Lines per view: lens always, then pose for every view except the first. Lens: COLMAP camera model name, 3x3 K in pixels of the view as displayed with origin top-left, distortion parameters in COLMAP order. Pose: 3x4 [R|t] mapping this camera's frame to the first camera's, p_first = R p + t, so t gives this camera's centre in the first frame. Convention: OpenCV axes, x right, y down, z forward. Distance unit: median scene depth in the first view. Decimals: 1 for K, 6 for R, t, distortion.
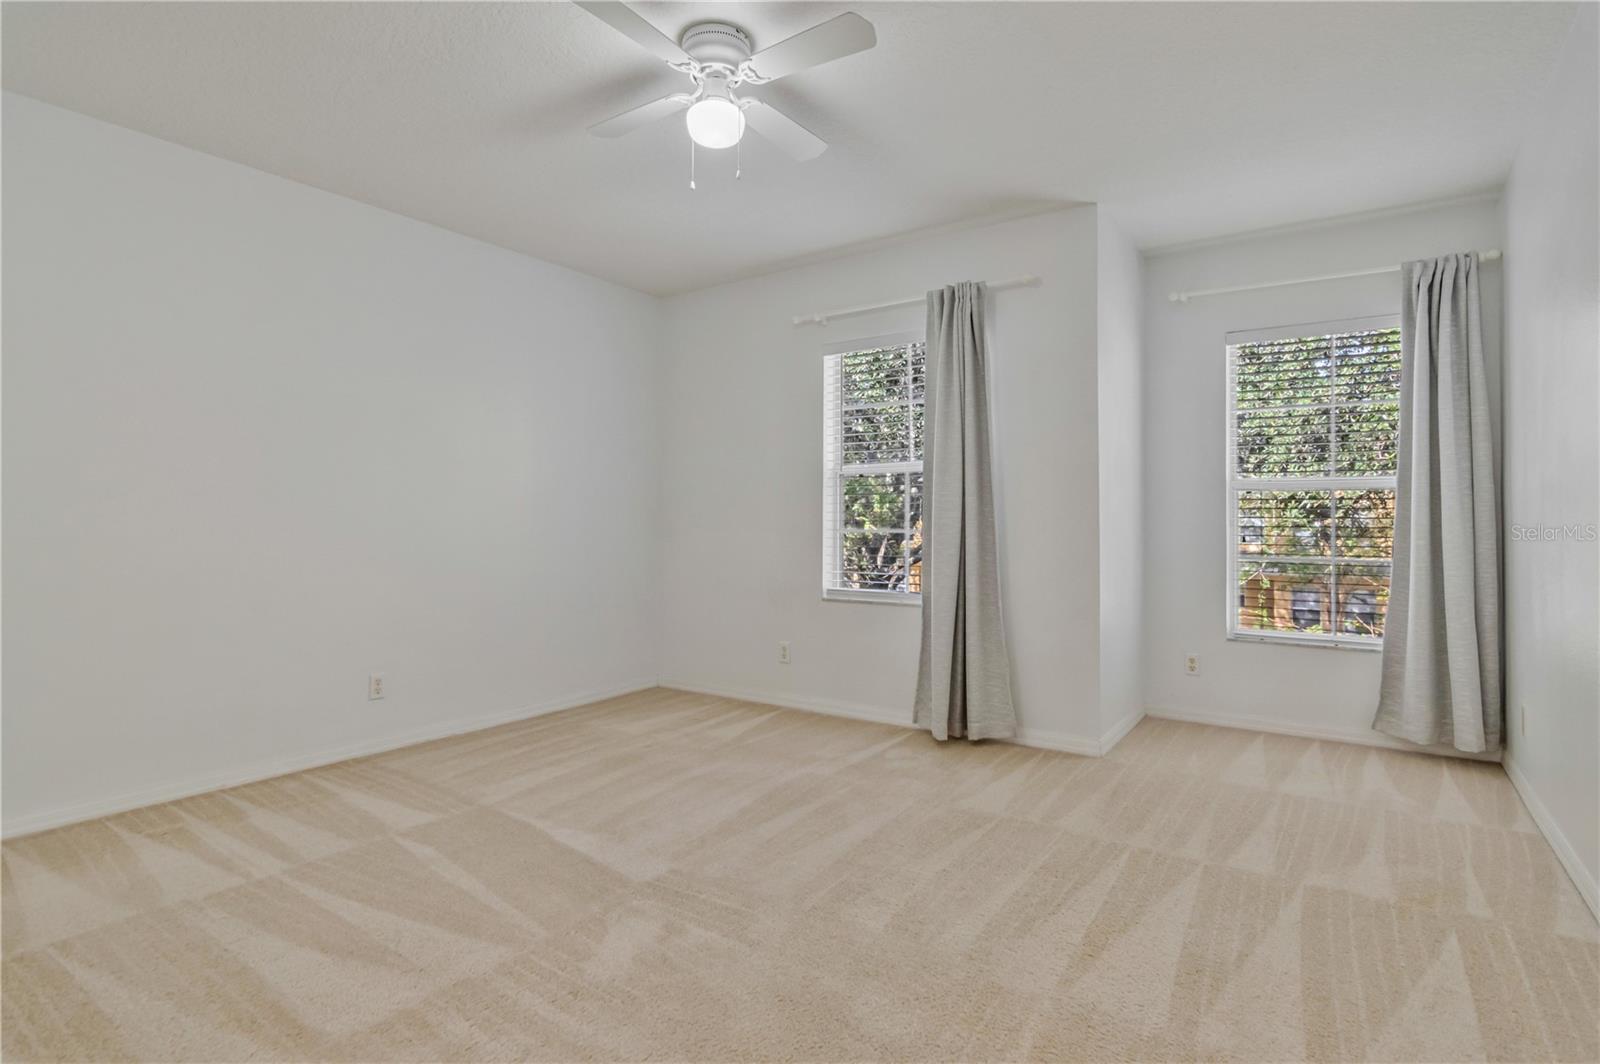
lens RADIAL K [[802.4, 0, 808.8], [0, 802.4, 511.8], [0, 0, 1]] dist [-0.002985, -0.006030]
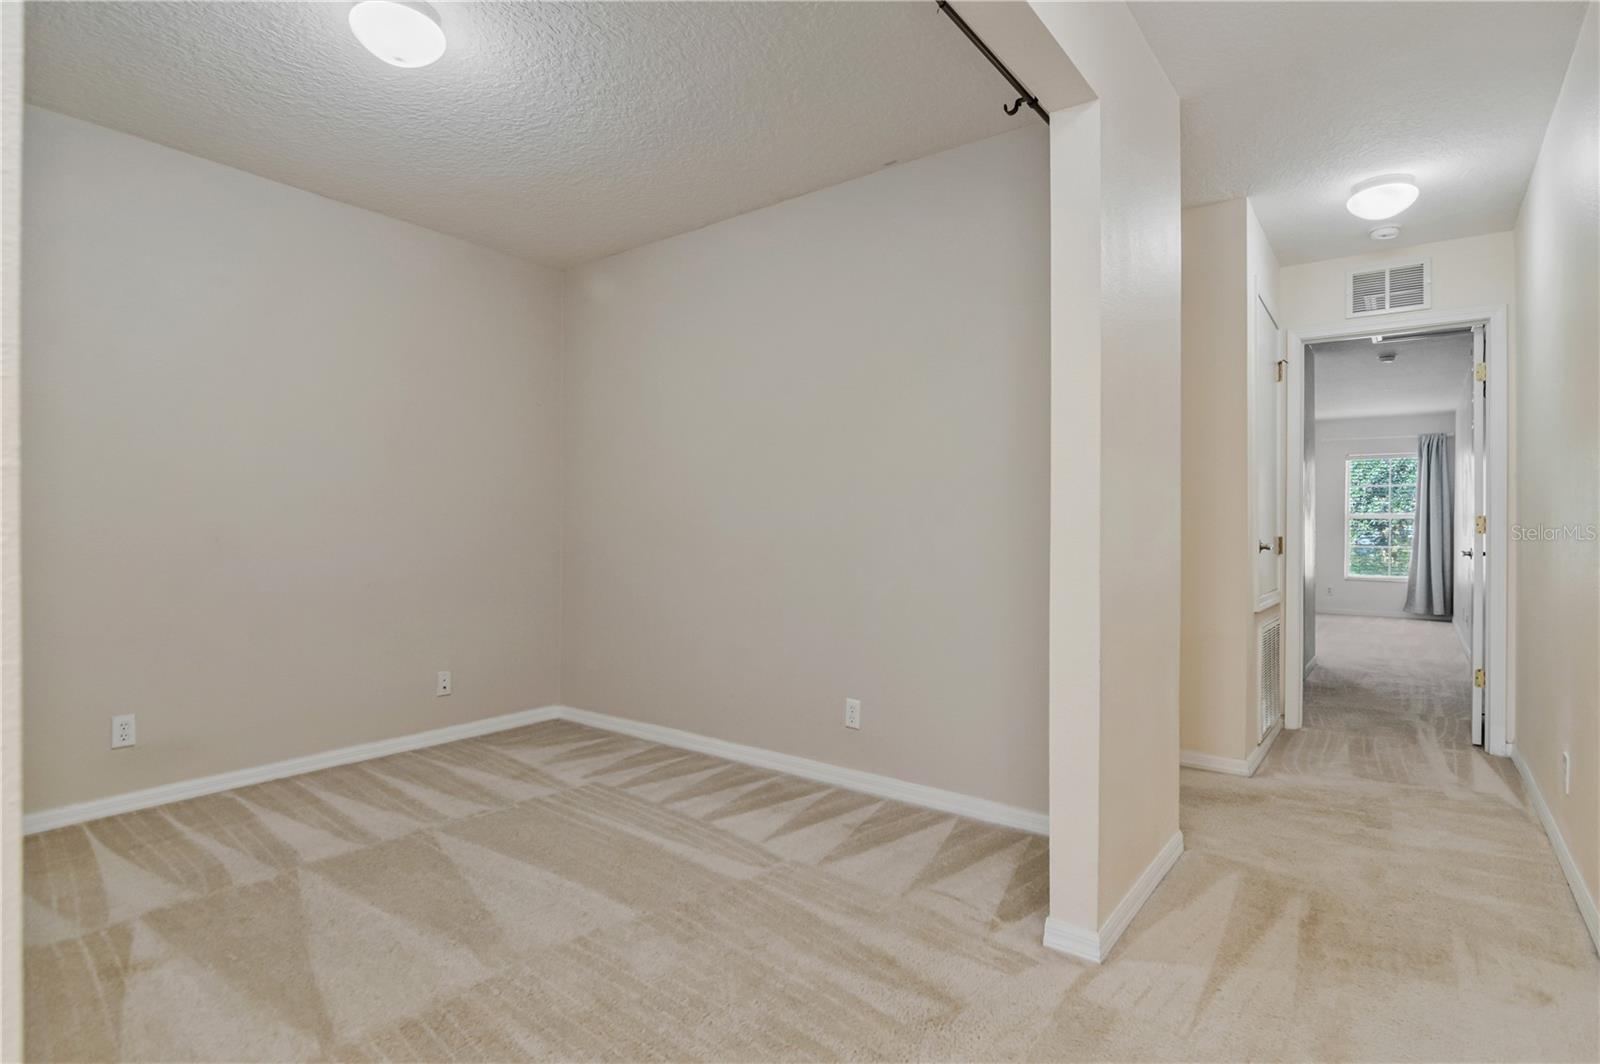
lens RADIAL K [[805.5, 0, 828.0], [0, 805.5, 525.7], [0, 0, 1]] dist [-0.005068, -0.002020]
pose [[0.999567, 0.018889, 0.022561, -1.261560], [-0.018923, 0.999820, 0.001307, 0.024799], [-0.022532, -0.001733, 0.999745, -1.609862]]
